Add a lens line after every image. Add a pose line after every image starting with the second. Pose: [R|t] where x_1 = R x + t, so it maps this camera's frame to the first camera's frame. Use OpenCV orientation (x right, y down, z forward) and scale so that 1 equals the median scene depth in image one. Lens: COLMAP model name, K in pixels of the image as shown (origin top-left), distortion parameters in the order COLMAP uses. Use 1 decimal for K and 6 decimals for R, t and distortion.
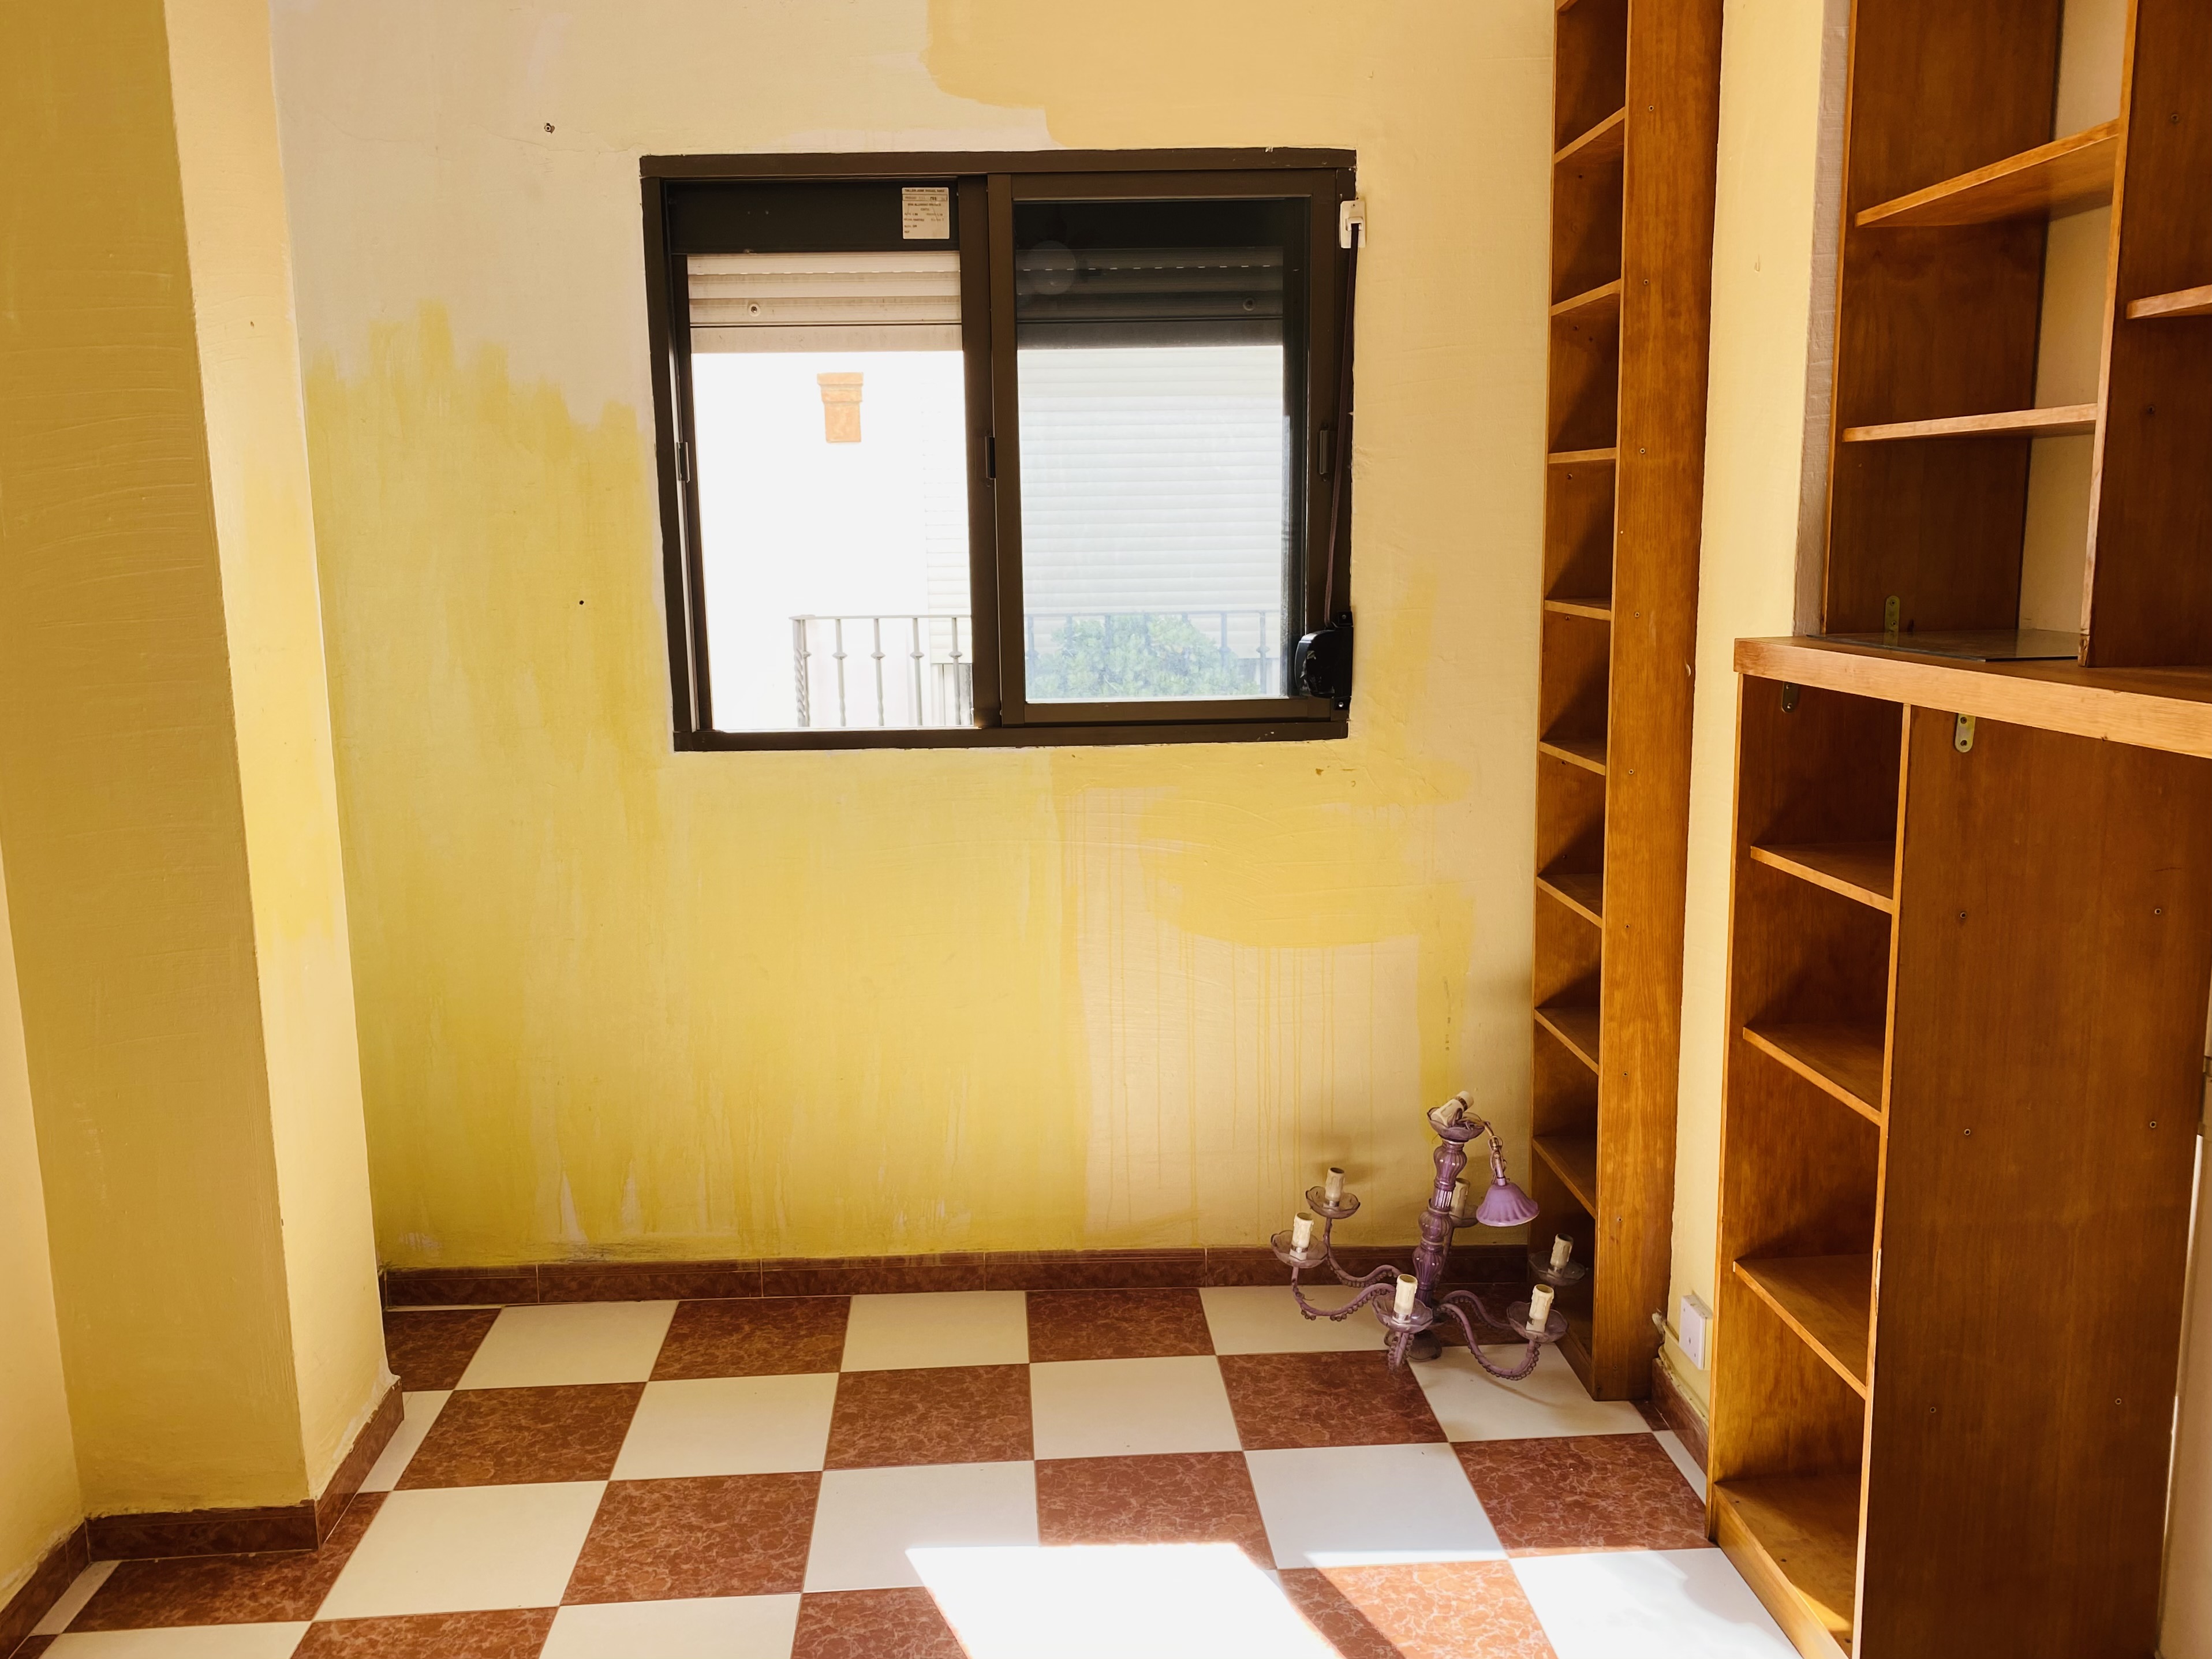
lens RADIAL K [[1806.6, 0, 1106.0], [0, 1806.6, 829.5], [0, 0, 1]] dist [0.104570, -0.222473]
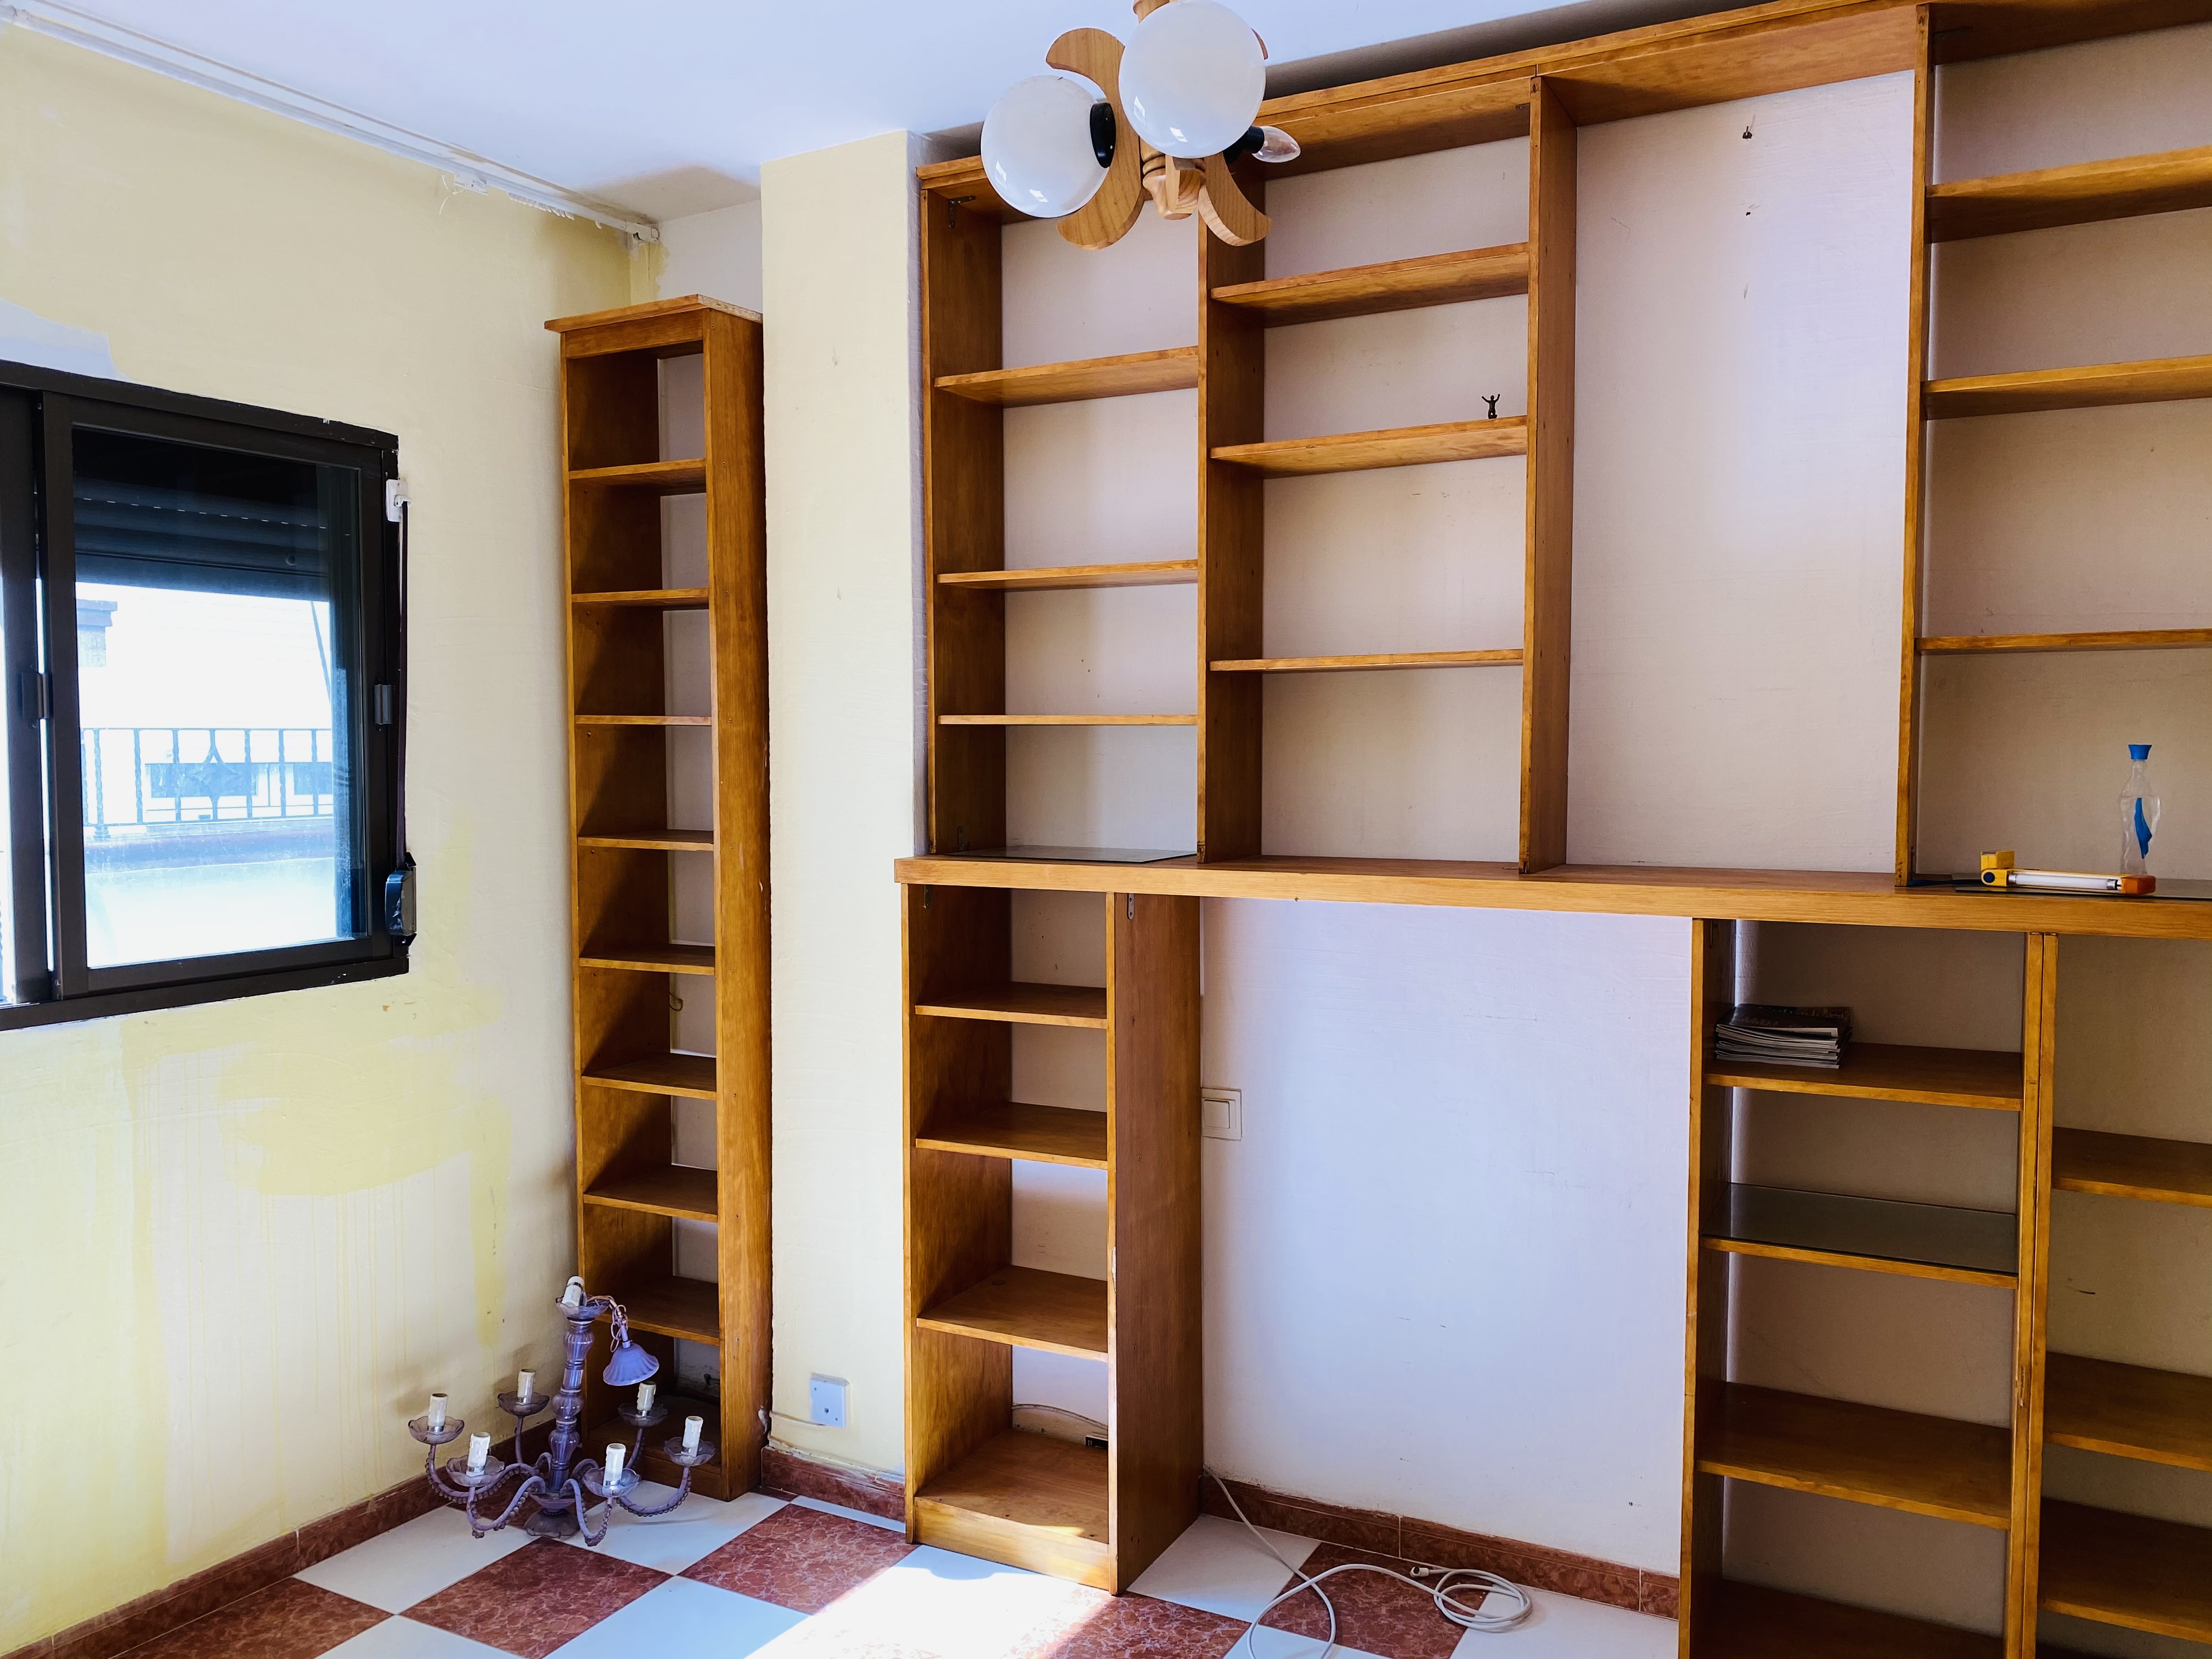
lens RADIAL K [[1738.0, 0, 1106.0], [0, 1738.0, 829.5], [0, 0, 1]] dist [0.063832, -0.003981]
pose [[0.536309, -0.027325, 0.843579, -0.539271], [0.132383, 0.989828, -0.052101, -0.028239], [-0.833575, 0.139618, 0.534471, 0.117501]]
